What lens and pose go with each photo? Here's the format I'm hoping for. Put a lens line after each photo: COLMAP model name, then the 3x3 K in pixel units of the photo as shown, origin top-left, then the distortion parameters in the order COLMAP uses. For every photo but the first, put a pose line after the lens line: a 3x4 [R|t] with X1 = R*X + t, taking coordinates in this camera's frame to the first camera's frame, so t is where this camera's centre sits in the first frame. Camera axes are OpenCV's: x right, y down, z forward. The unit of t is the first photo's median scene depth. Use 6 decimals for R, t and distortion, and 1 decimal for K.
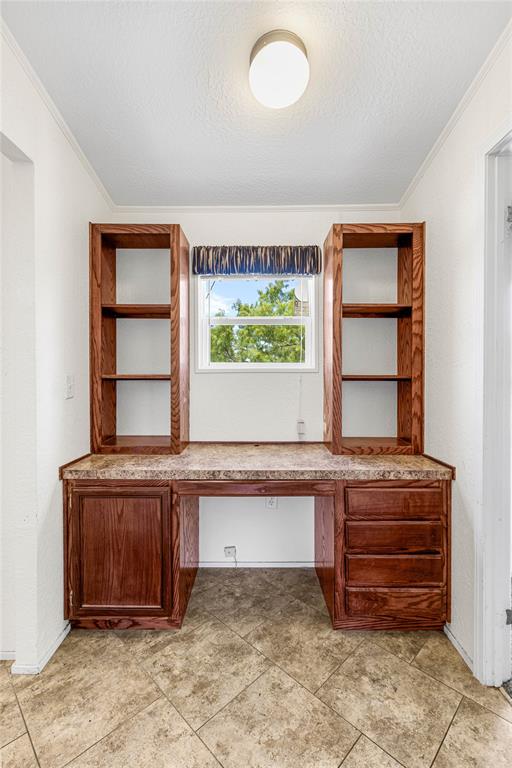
lens RADIAL K [[350.7, 0, 257.7], [0, 350.7, 376.9], [0, 0, 1]] dist [0.002820, 0.000793]
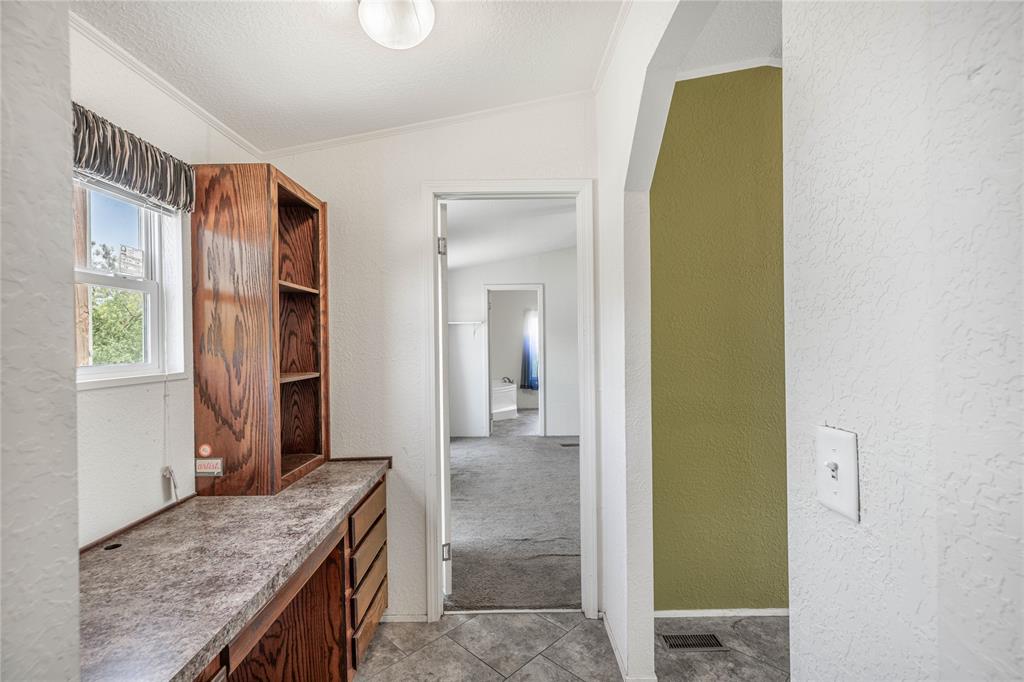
lens RADIAL K [[467.6, 0, 508.3], [0, 467.6, 340.4], [0, 0, 1]] dist [0.002820, 0.000793]
pose [[-0.007126, -0.004333, 0.999965, -0.859164], [0.020979, 0.999770, 0.004481, -0.094707], [-0.999755, 0.021010, -0.007034, 0.644525]]
